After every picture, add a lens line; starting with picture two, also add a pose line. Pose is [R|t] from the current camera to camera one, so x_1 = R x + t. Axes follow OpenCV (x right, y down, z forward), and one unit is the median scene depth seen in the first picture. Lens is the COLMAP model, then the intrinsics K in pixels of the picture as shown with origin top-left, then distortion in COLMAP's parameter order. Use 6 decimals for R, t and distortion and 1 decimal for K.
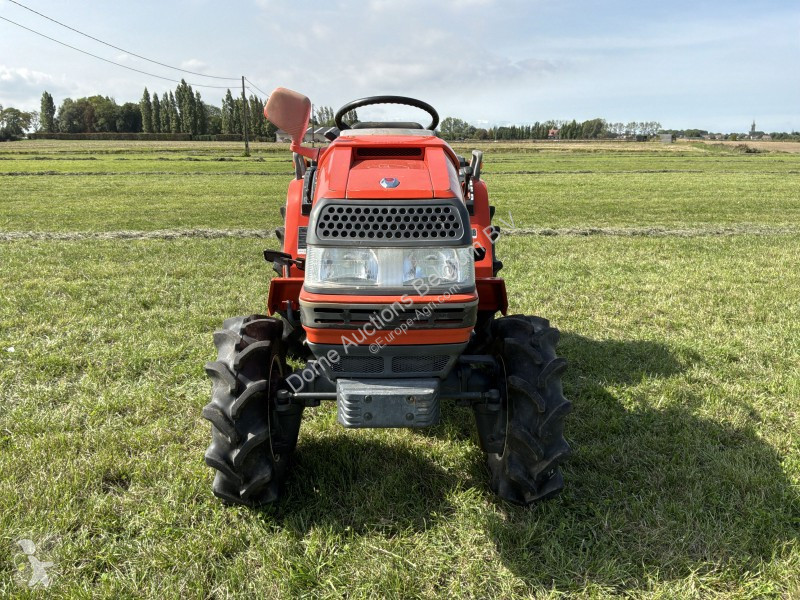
lens RADIAL K [[714.7, 0, 392.8], [0, 714.7, 299.8], [0, 0, 1]] dist [0.023854, -0.052065]
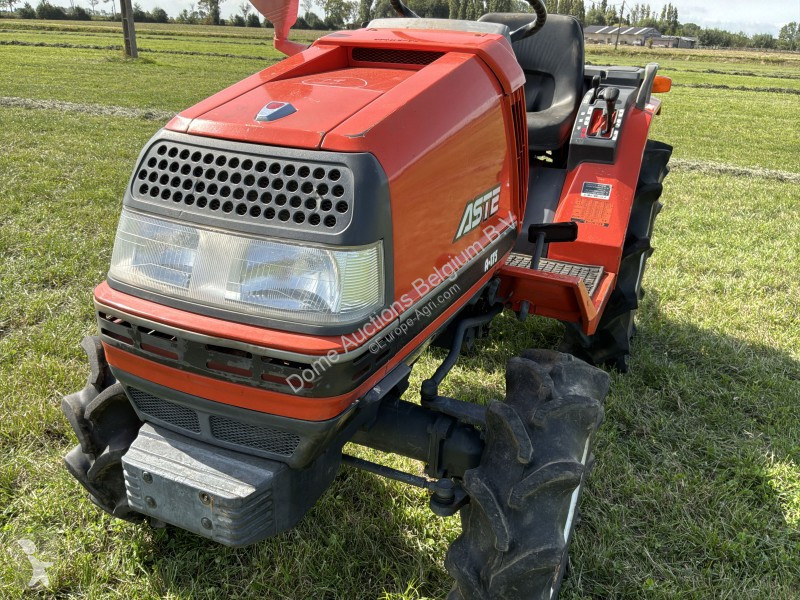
lens RADIAL K [[667.4, 0, 402.2], [0, 667.4, 309.0], [0, 0, 1]] dist [0.070189, -0.104445]
pose [[0.903041, 0.198094, -0.381151, 0.332473], [-0.134543, 0.973106, 0.186984, -0.128733], [0.407941, -0.117573, 0.905407, 0.562927]]
